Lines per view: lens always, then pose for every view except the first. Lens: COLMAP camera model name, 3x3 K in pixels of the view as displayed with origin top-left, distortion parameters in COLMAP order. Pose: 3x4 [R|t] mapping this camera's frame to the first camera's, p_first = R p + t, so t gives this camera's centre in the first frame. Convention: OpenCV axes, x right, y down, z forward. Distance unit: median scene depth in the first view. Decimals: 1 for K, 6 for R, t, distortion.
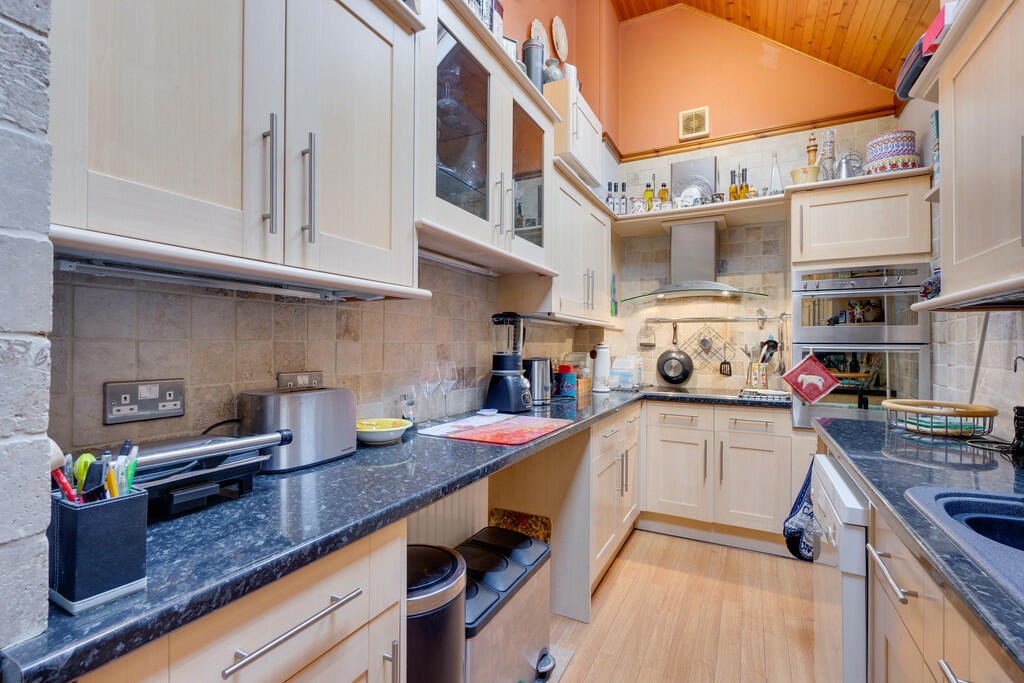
lens RADIAL K [[466.2, 0, 512.0], [0, 466.2, 341.5], [0, 0, 1]] dist [0.002143, 0.001478]
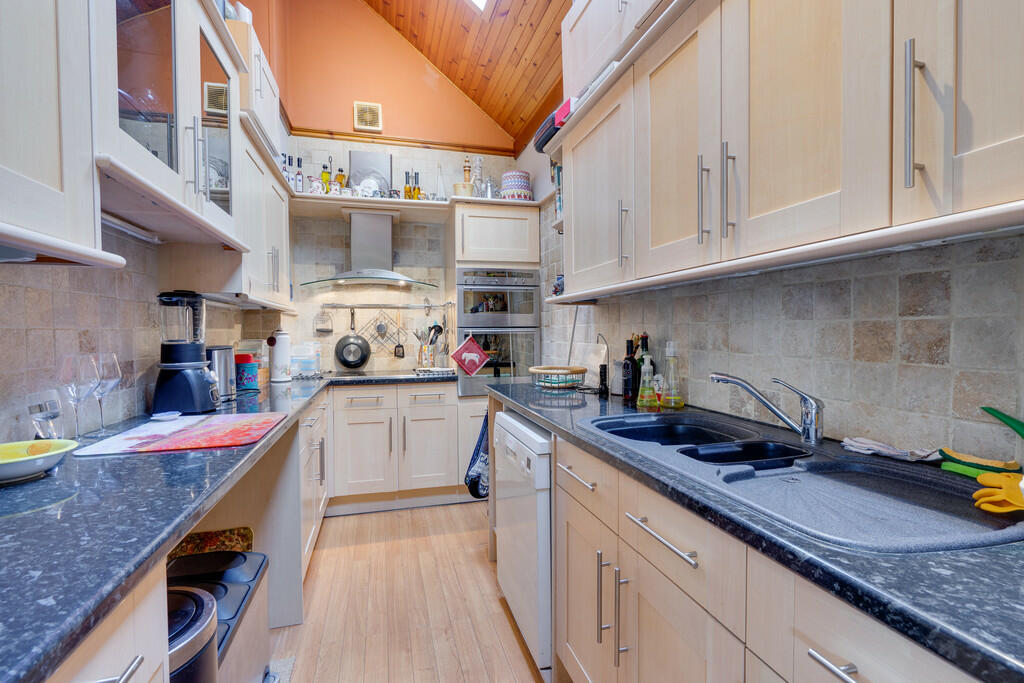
lens RADIAL K [[466.2, 0, 512.0], [0, 466.2, 341.5], [0, 0, 1]] dist [0.002143, 0.001478]
pose [[0.728932, -0.026397, 0.684077, -0.120115], [0.007279, 0.999499, 0.030812, 0.003623], [-0.684547, -0.017481, 0.728759, 0.018793]]
